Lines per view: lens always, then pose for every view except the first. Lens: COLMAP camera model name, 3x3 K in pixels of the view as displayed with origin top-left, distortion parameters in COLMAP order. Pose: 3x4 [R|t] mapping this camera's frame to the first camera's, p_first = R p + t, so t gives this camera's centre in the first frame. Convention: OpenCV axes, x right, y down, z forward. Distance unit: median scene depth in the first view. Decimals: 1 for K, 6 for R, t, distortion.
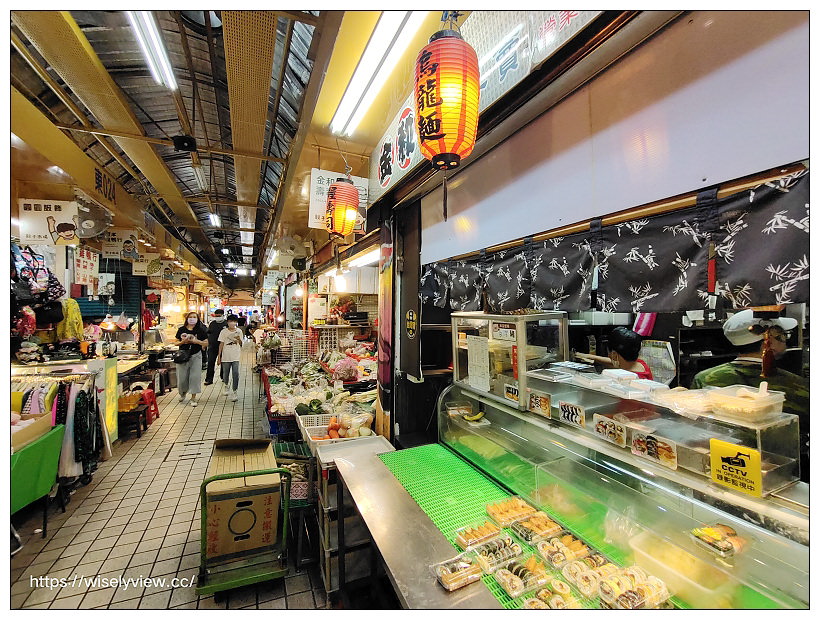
lens RADIAL K [[365.9, 0, 405.2], [0, 365.9, 302.4], [0, 0, 1]] dist [-0.016376, 0.003942]
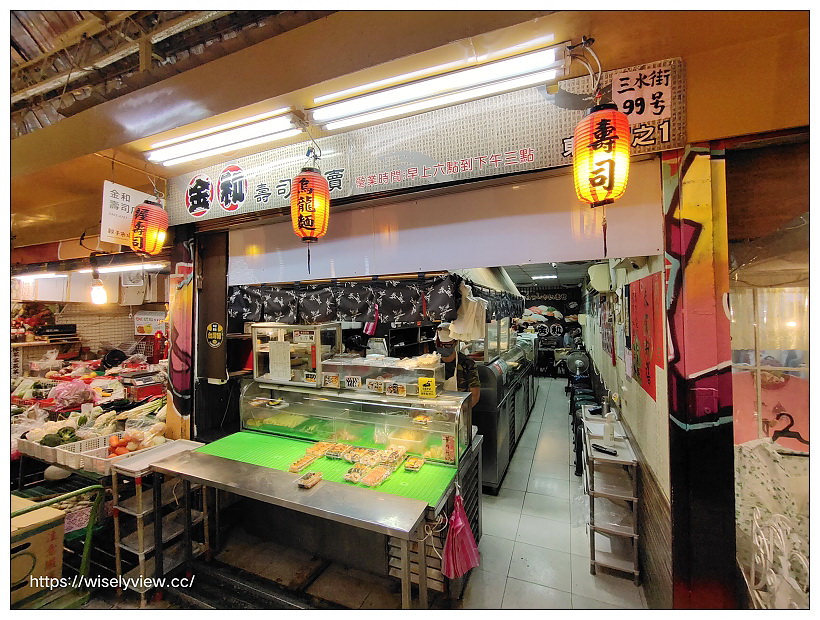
lens RADIAL K [[365.9, 0, 407.4], [0, 365.9, 308.8], [0, 0, 1]] dist [-0.016376, 0.003942]
pose [[0.728216, -0.002083, 0.685345, -0.407555], [0.001245, 0.999998, 0.001717, -0.030536], [-0.685347, -0.000397, 0.728217, -0.324595]]
